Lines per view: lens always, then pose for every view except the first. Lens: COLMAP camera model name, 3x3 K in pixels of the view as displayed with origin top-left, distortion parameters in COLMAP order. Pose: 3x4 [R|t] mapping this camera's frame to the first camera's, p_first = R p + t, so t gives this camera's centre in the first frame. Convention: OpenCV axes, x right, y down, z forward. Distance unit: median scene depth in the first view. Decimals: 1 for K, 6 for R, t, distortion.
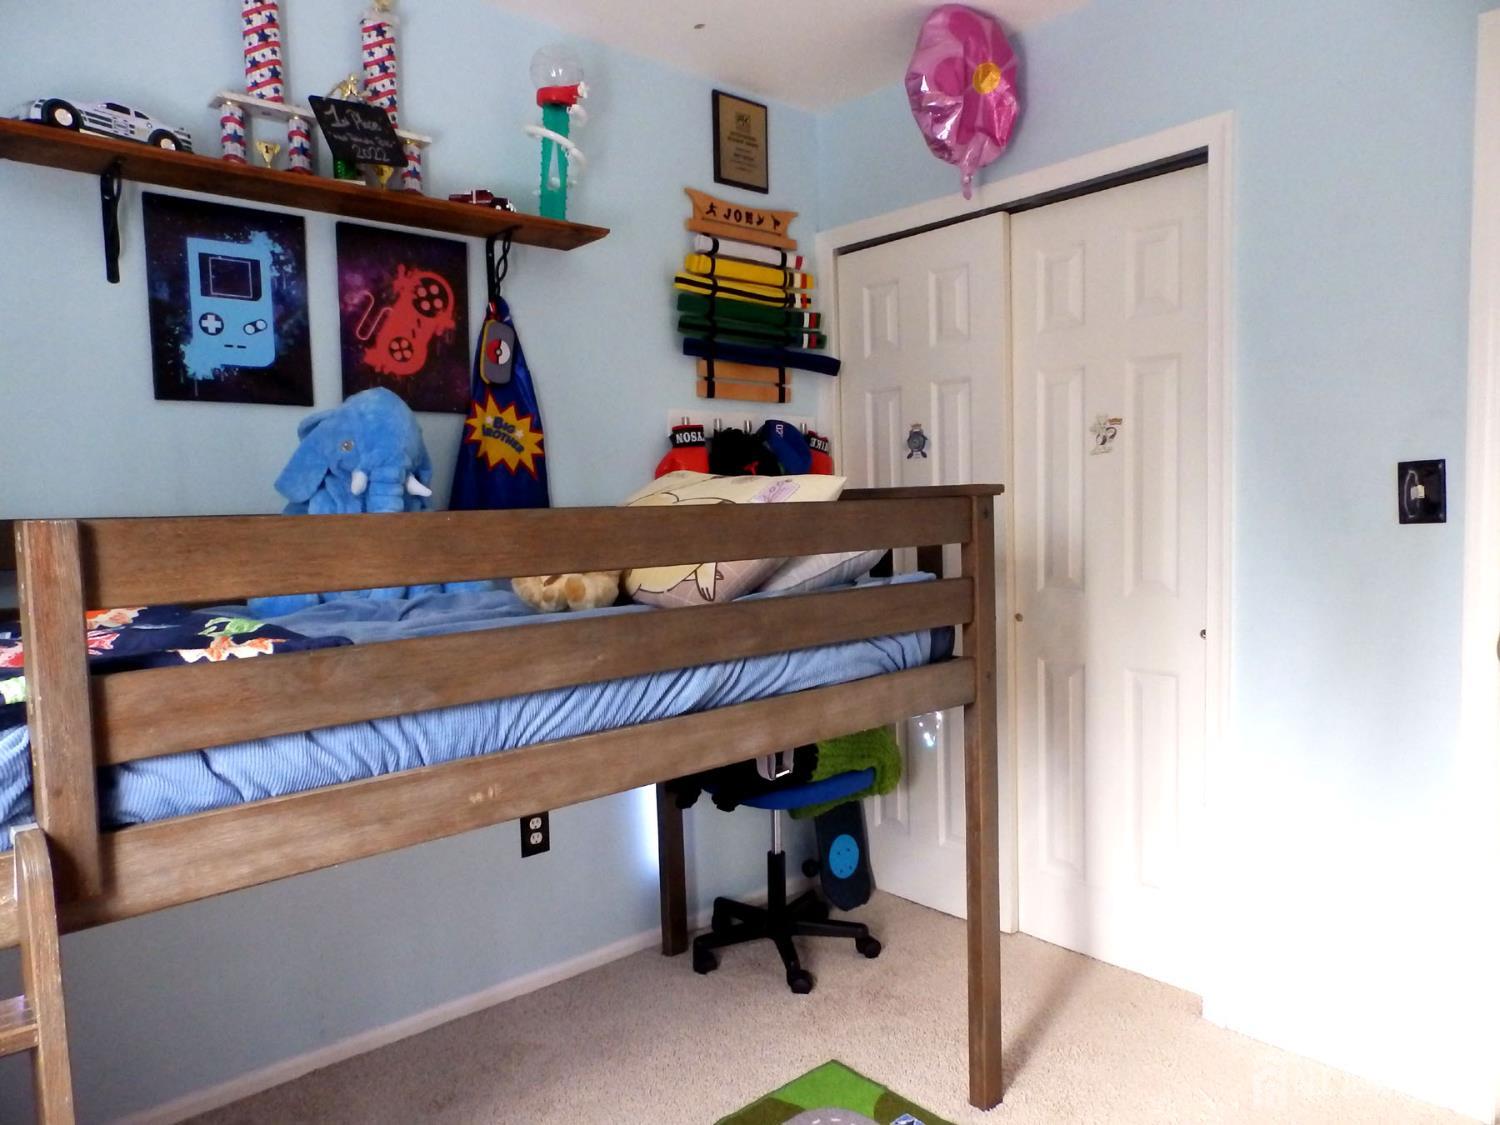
lens RADIAL K [[1013.7, 0, 750.0], [0, 1013.7, 562.5], [0, 0, 1]] dist [0.011138, -0.003525]
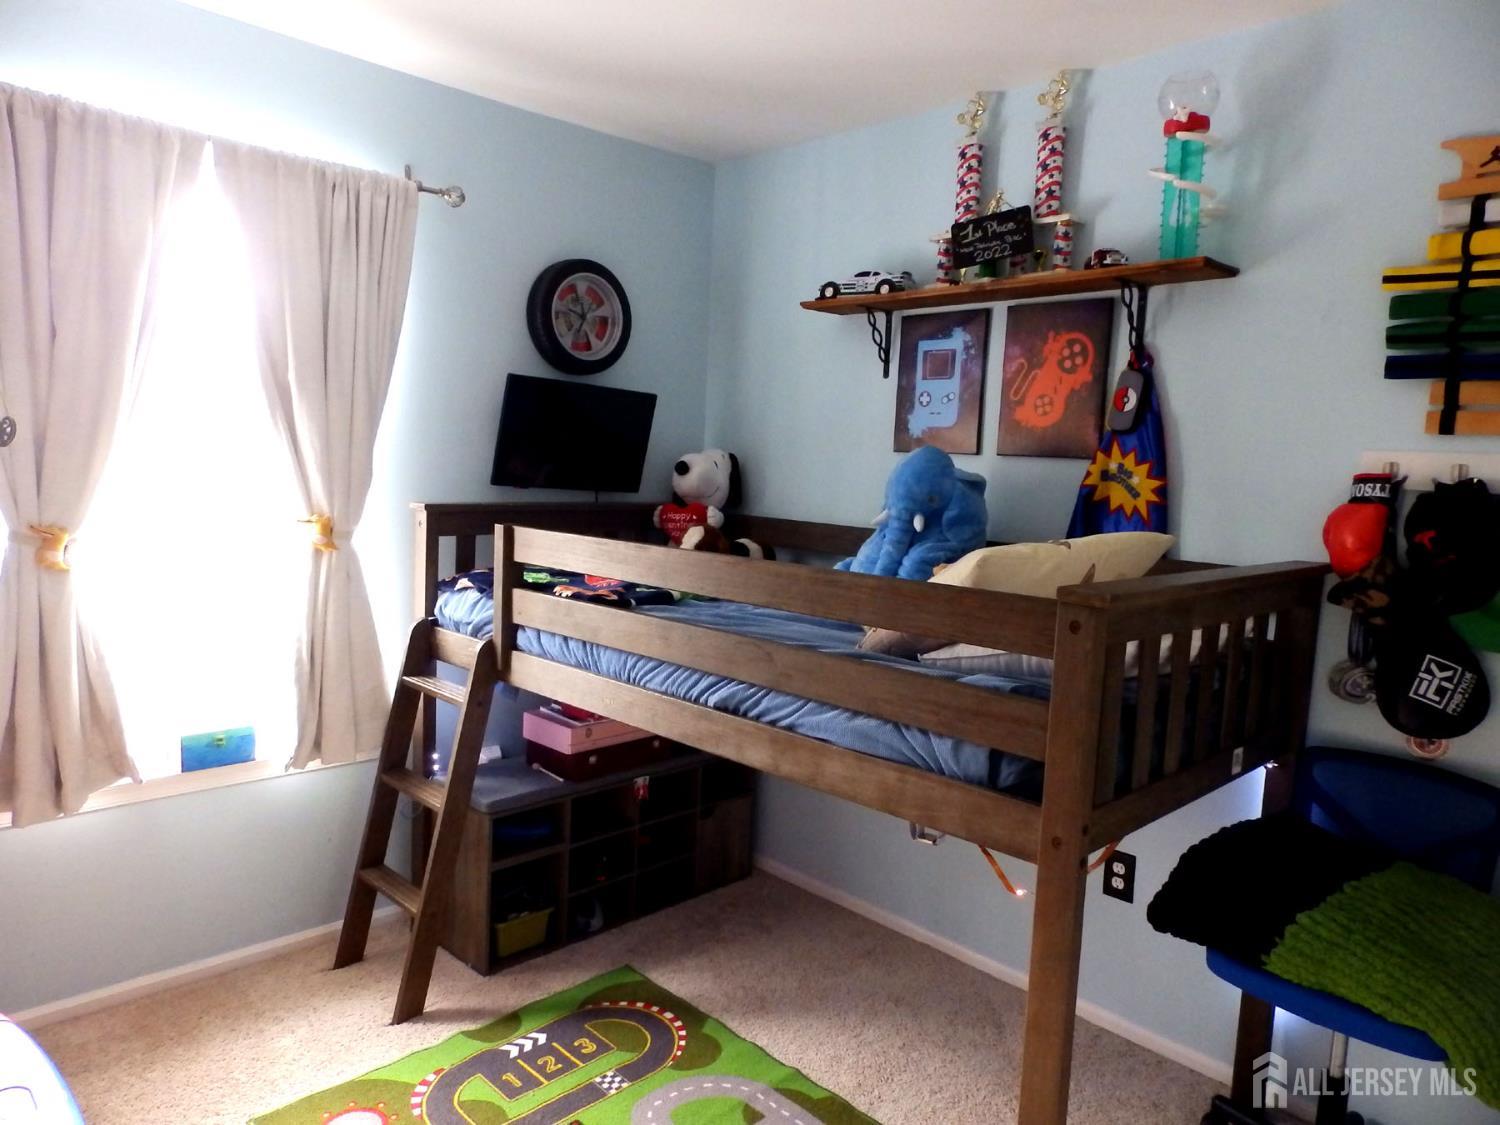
lens RADIAL K [[1013.7, 0, 750.0], [0, 1013.7, 562.5], [0, 0, 1]] dist [0.011138, -0.003525]
pose [[0.049621, 0.125596, -0.990840, 0.810070], [-0.107638, 0.986956, 0.119713, -0.134974], [0.992951, 0.100712, 0.062492, 0.612632]]
